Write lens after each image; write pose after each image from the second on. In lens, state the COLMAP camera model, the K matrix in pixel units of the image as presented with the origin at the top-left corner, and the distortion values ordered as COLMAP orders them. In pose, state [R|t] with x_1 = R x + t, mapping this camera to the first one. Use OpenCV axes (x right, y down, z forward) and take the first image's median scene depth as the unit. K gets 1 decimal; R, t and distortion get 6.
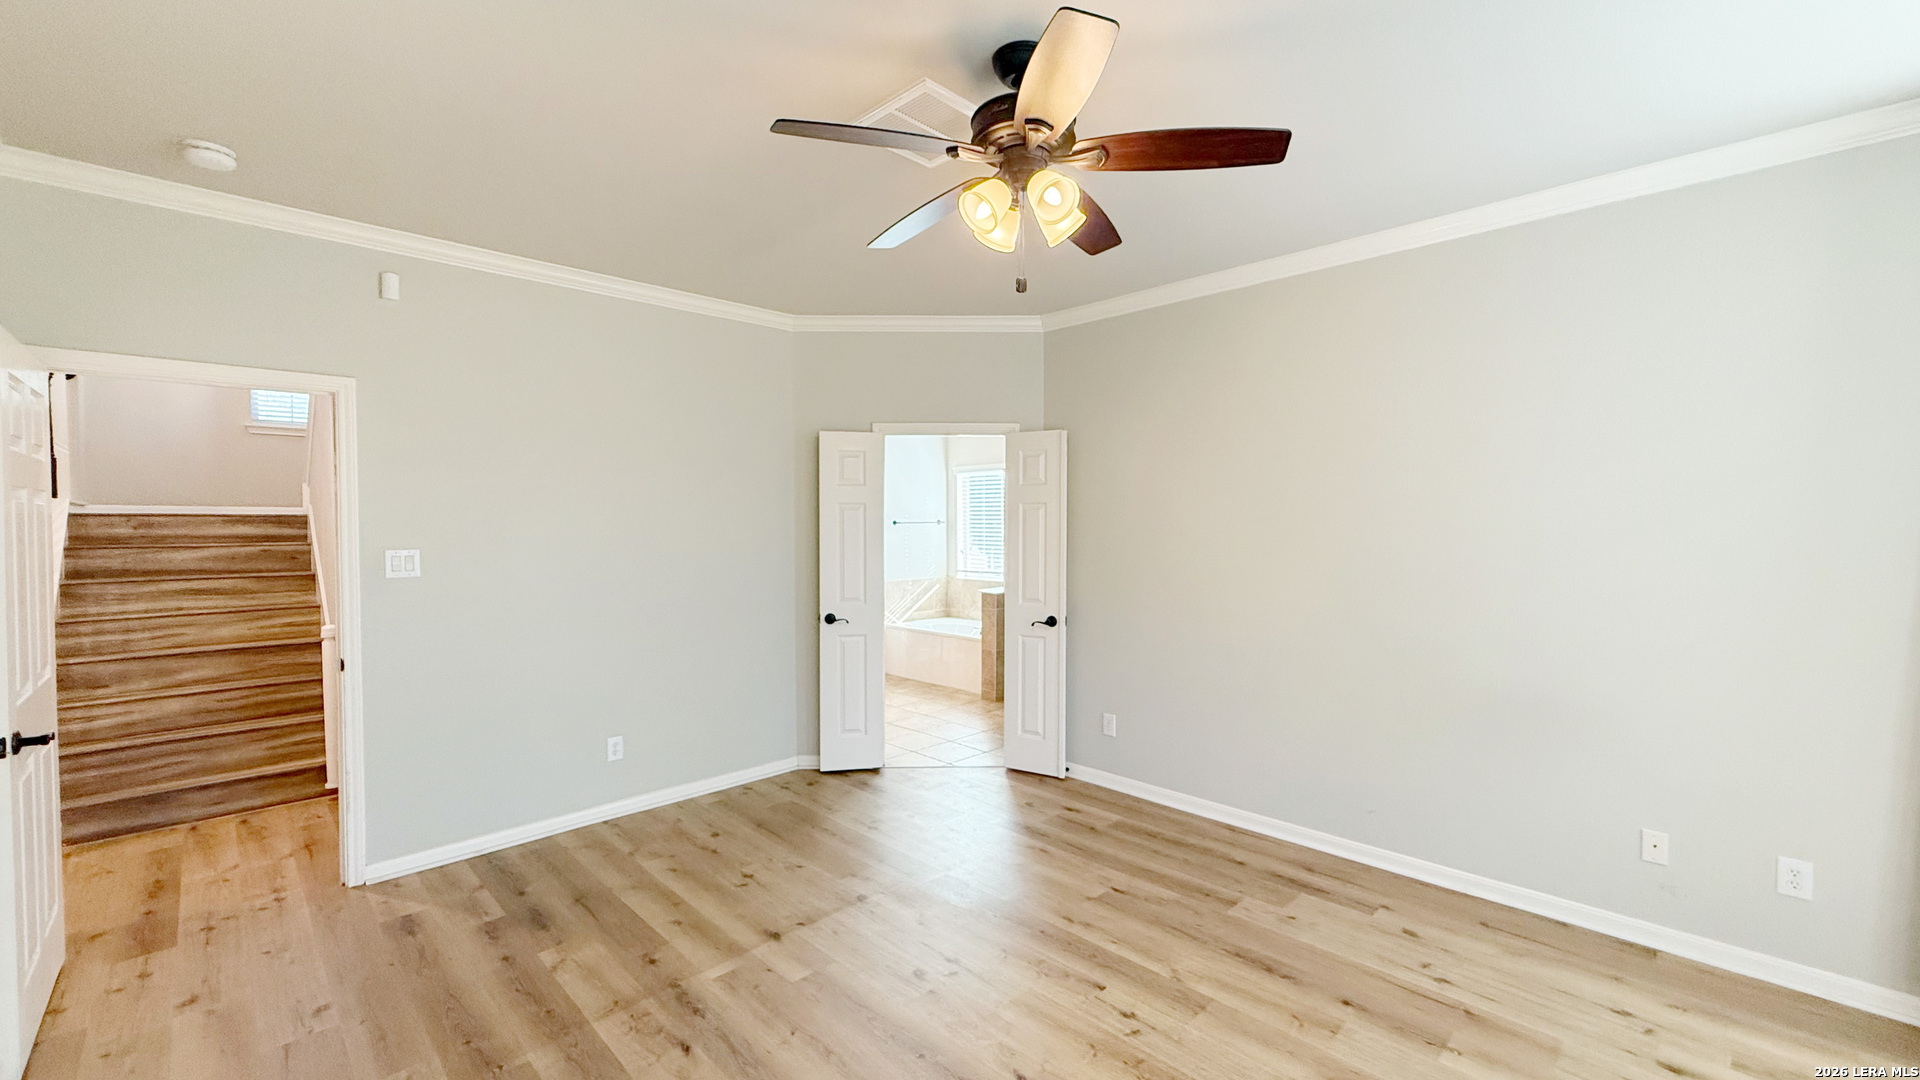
lens RADIAL K [[762.7, 0, 958.3], [0, 762.7, 541.9], [0, 0, 1]] dist [-0.001163, 0.000053]
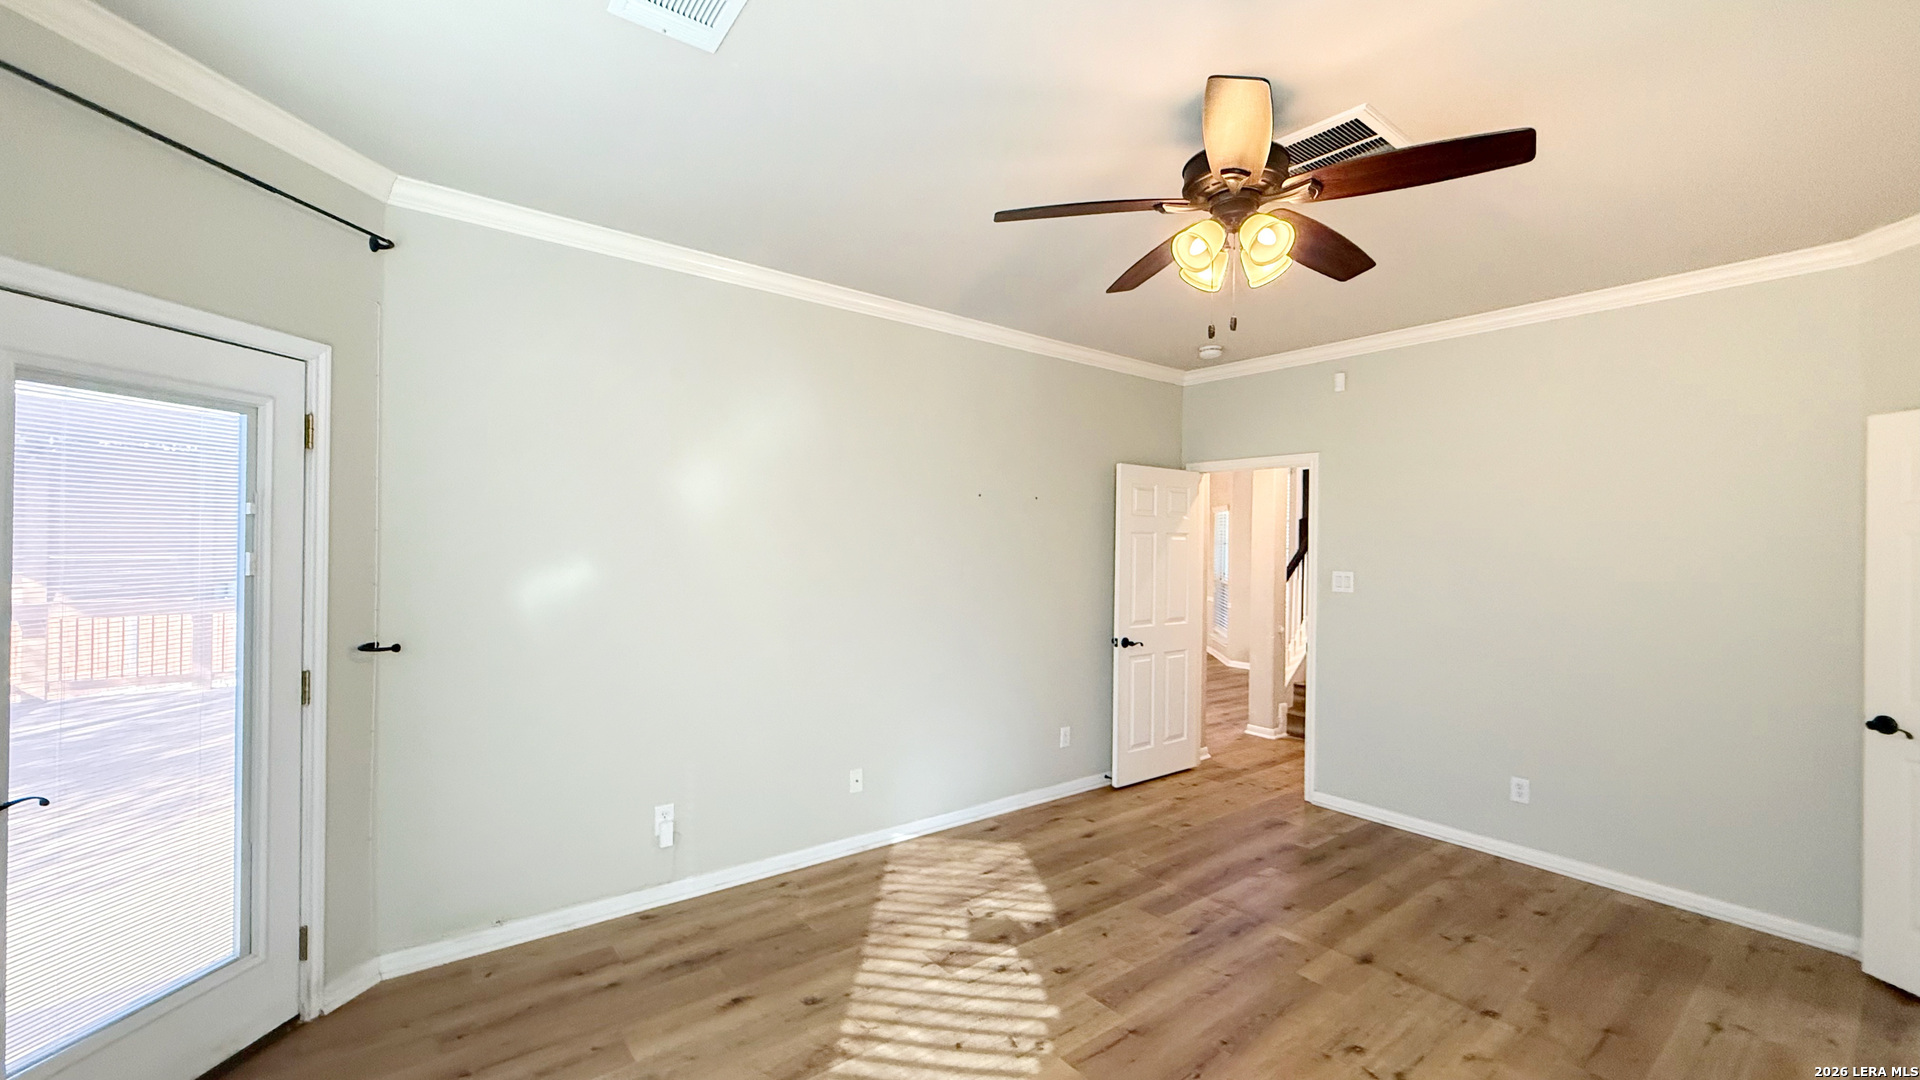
lens RADIAL K [[762.7, 0, 959.1], [0, 762.7, 543.3], [0, 0, 1]] dist [-0.001163, 0.000053]
pose [[-0.117363, 0.000586, -0.993089, 0.710182], [-0.043595, 0.999033, 0.005742, -0.018356], [0.992132, 0.043968, -0.117224, 0.476090]]
